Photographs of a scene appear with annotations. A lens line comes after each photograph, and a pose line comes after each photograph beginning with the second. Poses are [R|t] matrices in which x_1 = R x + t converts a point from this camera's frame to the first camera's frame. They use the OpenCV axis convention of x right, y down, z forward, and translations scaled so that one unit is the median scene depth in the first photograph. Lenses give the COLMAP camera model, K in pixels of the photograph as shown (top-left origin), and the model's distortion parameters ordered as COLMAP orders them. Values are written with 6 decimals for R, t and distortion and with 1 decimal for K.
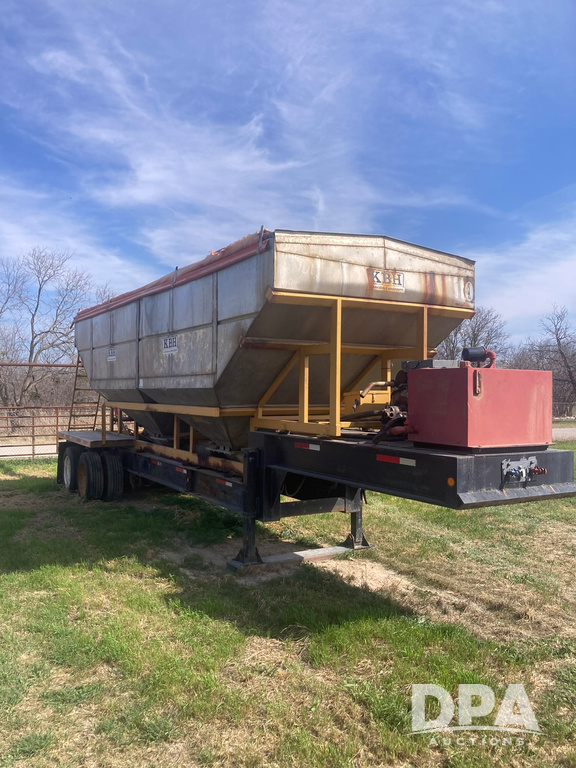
lens RADIAL K [[641.5, 0, 276.5], [0, 641.5, 386.4], [0, 0, 1]] dist [-0.000120, -0.001457]
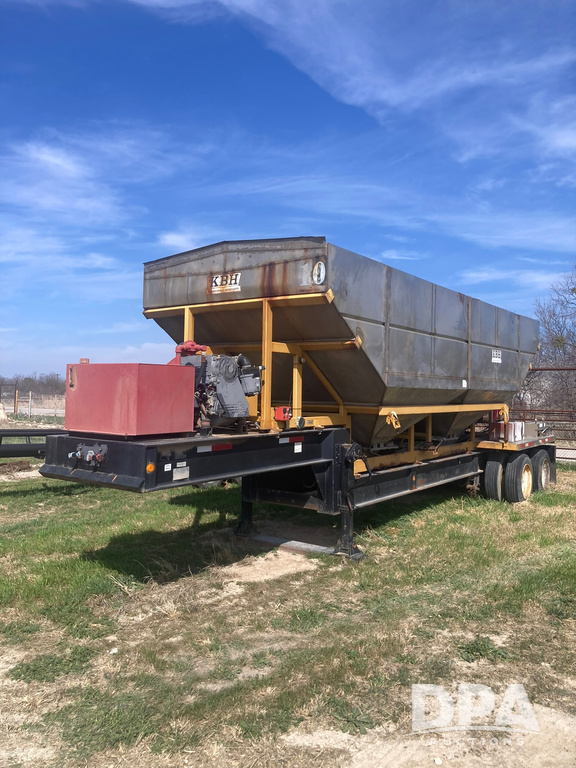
lens RADIAL K [[633.5, 0, 288.0], [0, 633.5, 384.0], [0, 0, 1]] dist [-0.001932, -0.008888]
pose [[0.414319, -0.010321, -0.910073, 1.310813], [-0.003948, 0.999906, -0.013137, 0.018539], [0.910123, 0.009036, 0.414239, 0.740582]]
